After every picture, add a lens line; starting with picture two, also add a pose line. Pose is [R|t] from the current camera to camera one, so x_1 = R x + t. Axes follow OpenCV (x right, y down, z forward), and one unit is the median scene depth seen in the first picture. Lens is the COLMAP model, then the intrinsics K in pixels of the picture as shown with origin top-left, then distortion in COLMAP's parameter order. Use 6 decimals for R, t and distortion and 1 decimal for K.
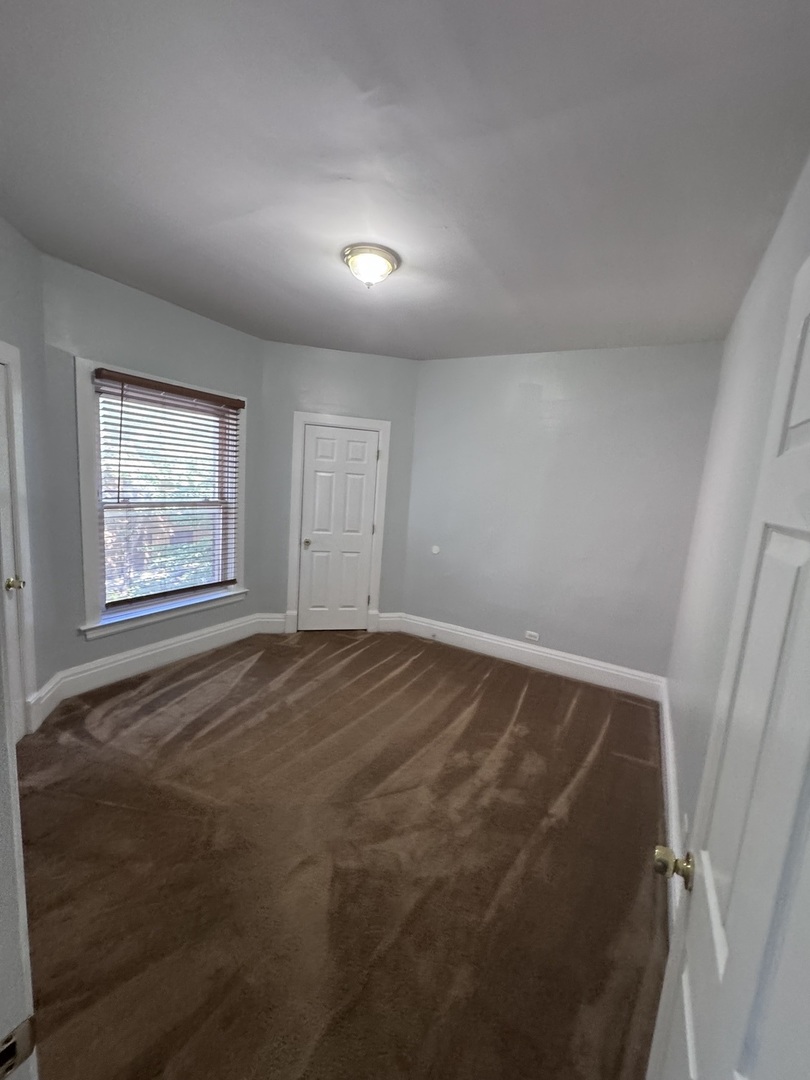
lens RADIAL K [[431.5, 0, 405.8], [0, 431.5, 538.5], [0, 0, 1]] dist [-0.002495, 0.000409]
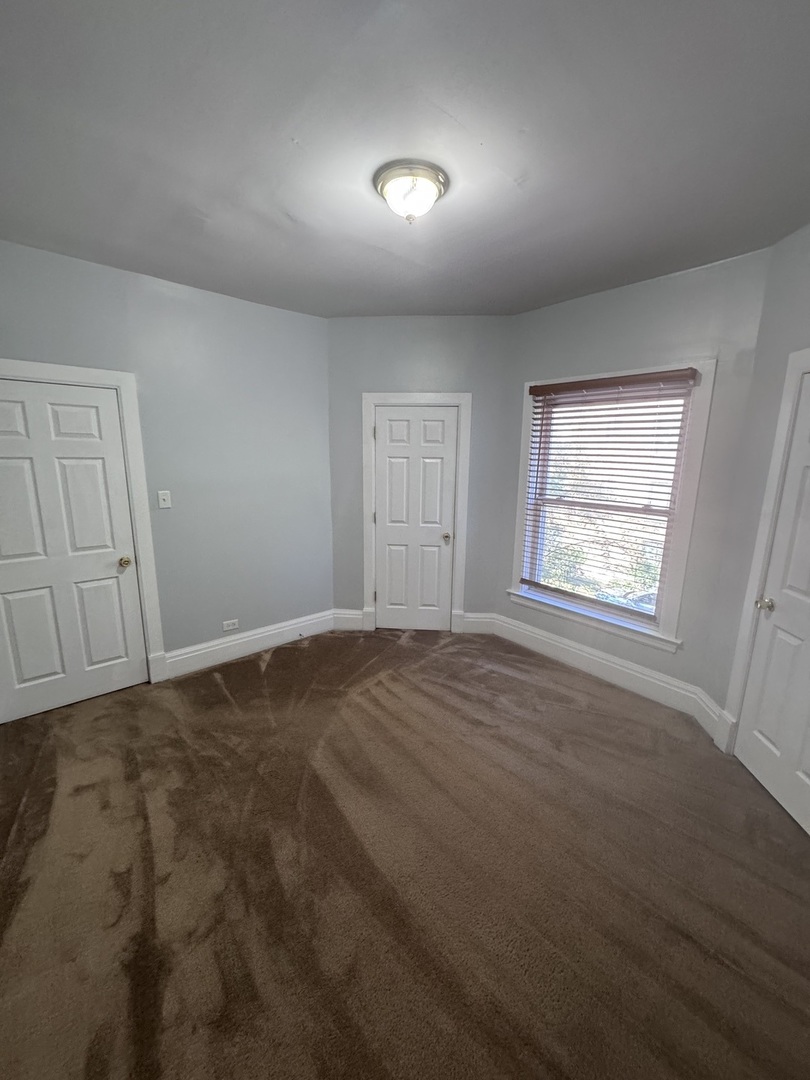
lens RADIAL K [[431.5, 0, 405.8], [0, 431.5, 538.5], [0, 0, 1]] dist [-0.002495, 0.000409]
pose [[-0.341112, 0.104921, -0.934149, 0.568235], [-0.178098, 0.968540, 0.173817, -0.117463], [0.922997, 0.225661, -0.311694, 1.073693]]
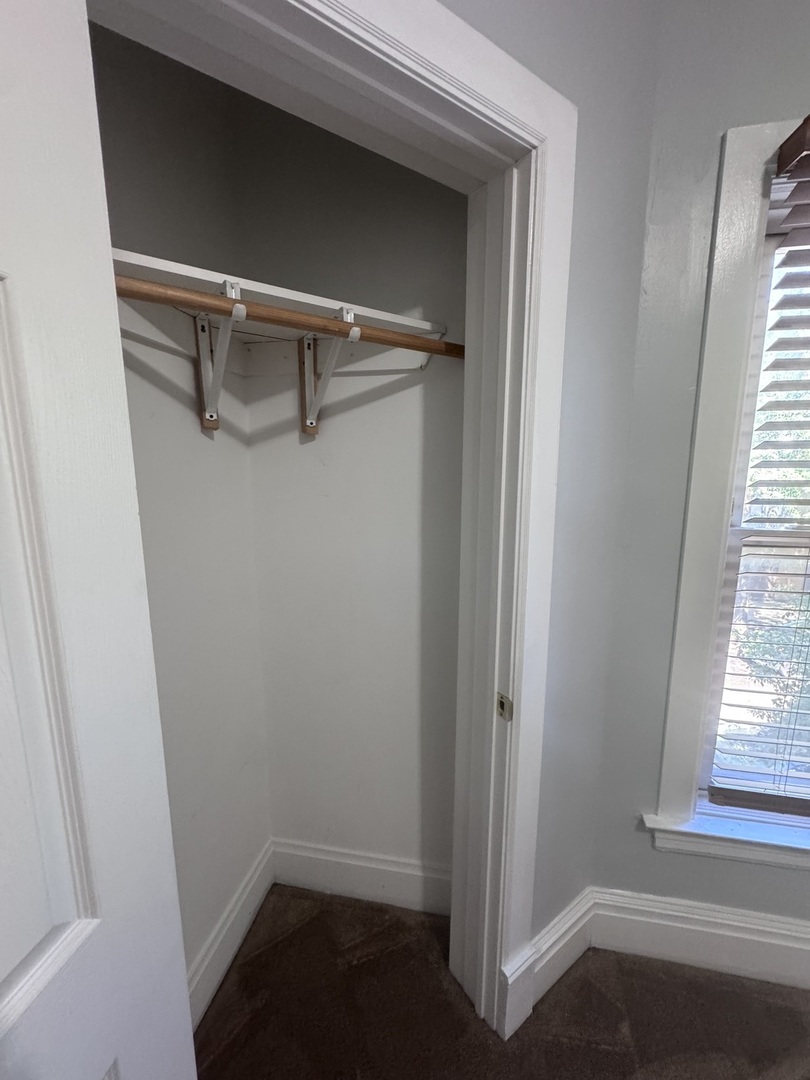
lens RADIAL K [[431.5, 0, 405.8], [0, 431.5, 538.5], [0, 0, 1]] dist [-0.002495, 0.000409]
pose [[0.316114, 0.079526, -0.945382, -0.438913], [-0.114167, 0.992428, 0.045308, -0.060673], [0.941827, 0.093609, 0.322800, 0.600483]]
